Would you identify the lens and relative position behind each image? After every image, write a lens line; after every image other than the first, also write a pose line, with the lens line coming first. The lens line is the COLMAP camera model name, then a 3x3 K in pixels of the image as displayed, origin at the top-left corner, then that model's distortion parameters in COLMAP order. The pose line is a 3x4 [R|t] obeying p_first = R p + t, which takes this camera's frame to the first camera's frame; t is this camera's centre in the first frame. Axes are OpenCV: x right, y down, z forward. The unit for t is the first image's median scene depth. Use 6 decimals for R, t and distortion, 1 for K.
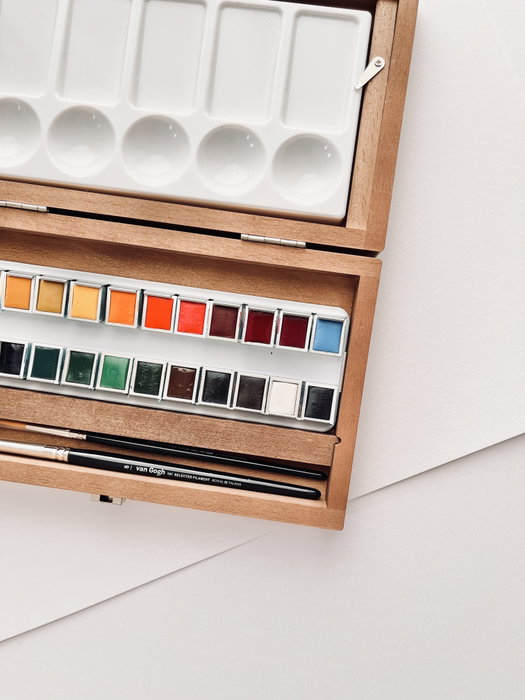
lens RADIAL K [[495.2, 0, 278.6], [0, 495.2, 358.8], [0, 0, 1]] dist [0.003783, -0.004452]
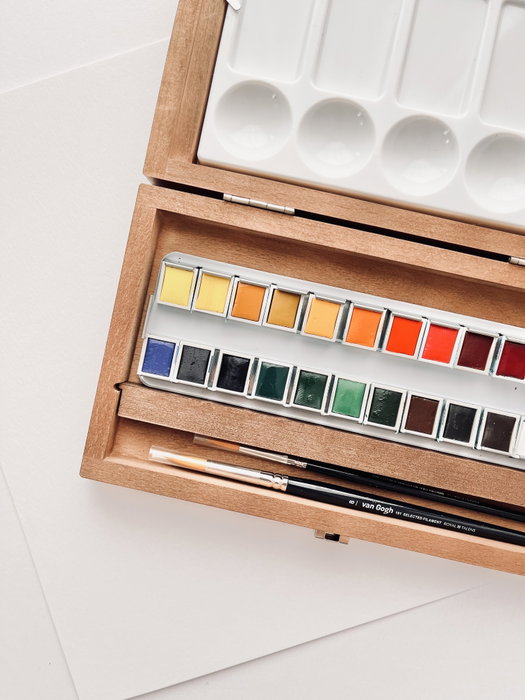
lens RADIAL K [[538.7, 0, 262.5], [0, 538.7, 350.0], [0, 0, 1]] dist [0.026790, -0.063963]
pose [[0.997079, 0.075838, 0.009070, -0.507830], [-0.076041, 0.996802, 0.024575, -0.072112], [-0.007177, -0.025193, 0.999657, 0.021687]]
